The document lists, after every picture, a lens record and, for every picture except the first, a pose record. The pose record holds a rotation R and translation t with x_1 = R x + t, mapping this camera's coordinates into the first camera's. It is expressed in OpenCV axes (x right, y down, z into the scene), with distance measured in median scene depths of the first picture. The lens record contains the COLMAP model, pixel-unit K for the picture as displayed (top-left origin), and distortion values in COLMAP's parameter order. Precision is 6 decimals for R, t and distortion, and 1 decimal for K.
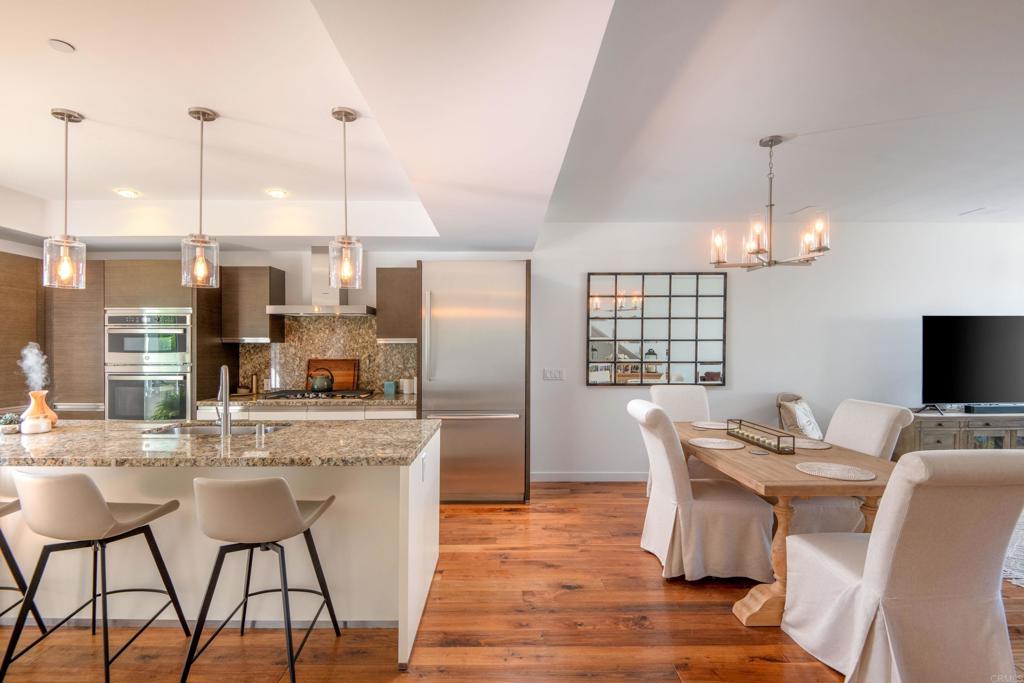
lens RADIAL K [[482.6, 0, 508.8], [0, 482.6, 352.2], [0, 0, 1]] dist [0.006602, -0.006995]
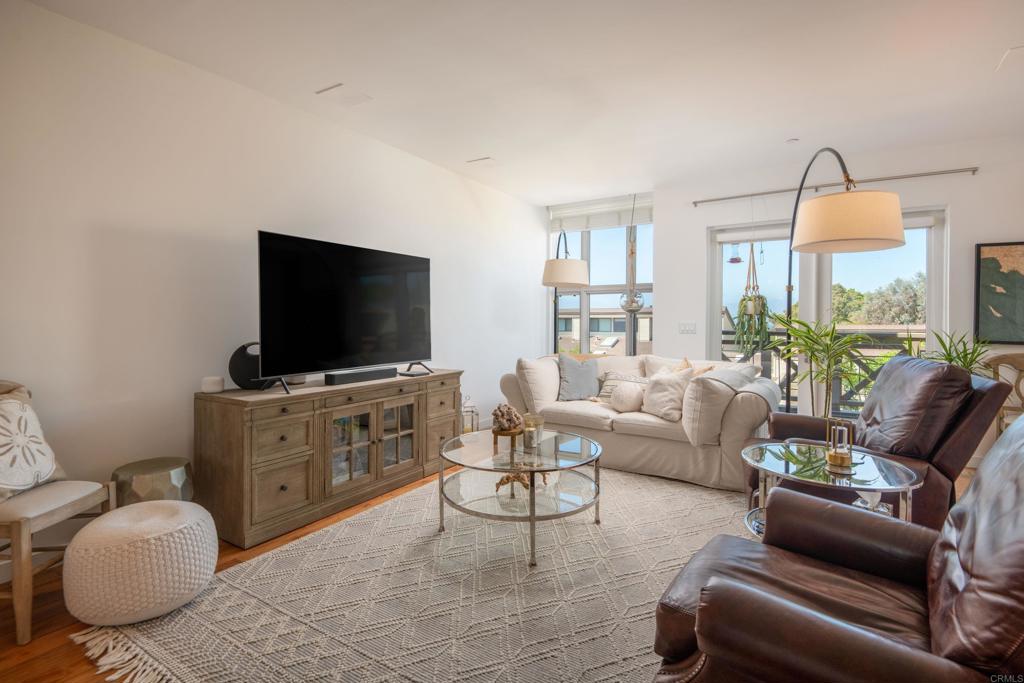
lens RADIAL K [[482.6, 0, 517.8], [0, 482.6, 335.4], [0, 0, 1]] dist [0.006602, -0.006995]
pose [[0.539273, -0.022261, 0.841836, 0.558460], [0.008678, 0.999744, 0.020878, 0.047333], [-0.842086, -0.003953, 0.539329, 0.437752]]
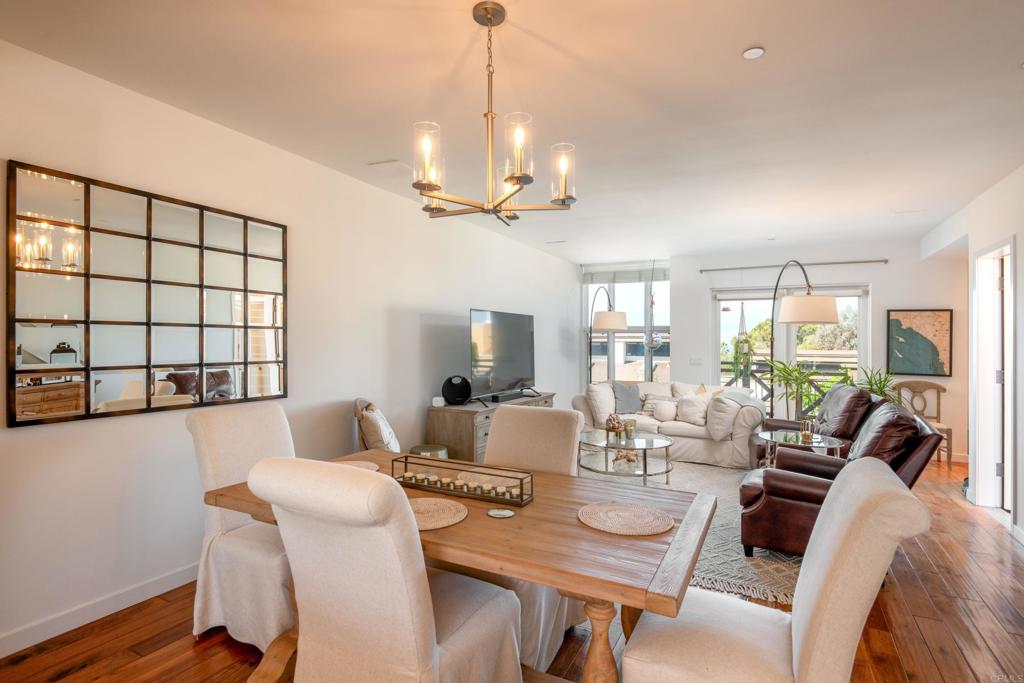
lens RADIAL K [[514.1, 0, 508.8], [0, 514.1, 346.9], [0, 0, 1]] dist [-0.004021, -0.001190]
pose [[0.470832, -0.005996, 0.882203, -0.031025], [0.003934, 0.999981, 0.004696, -0.001372], [-0.882214, 0.001260, 0.470847, 0.468287]]
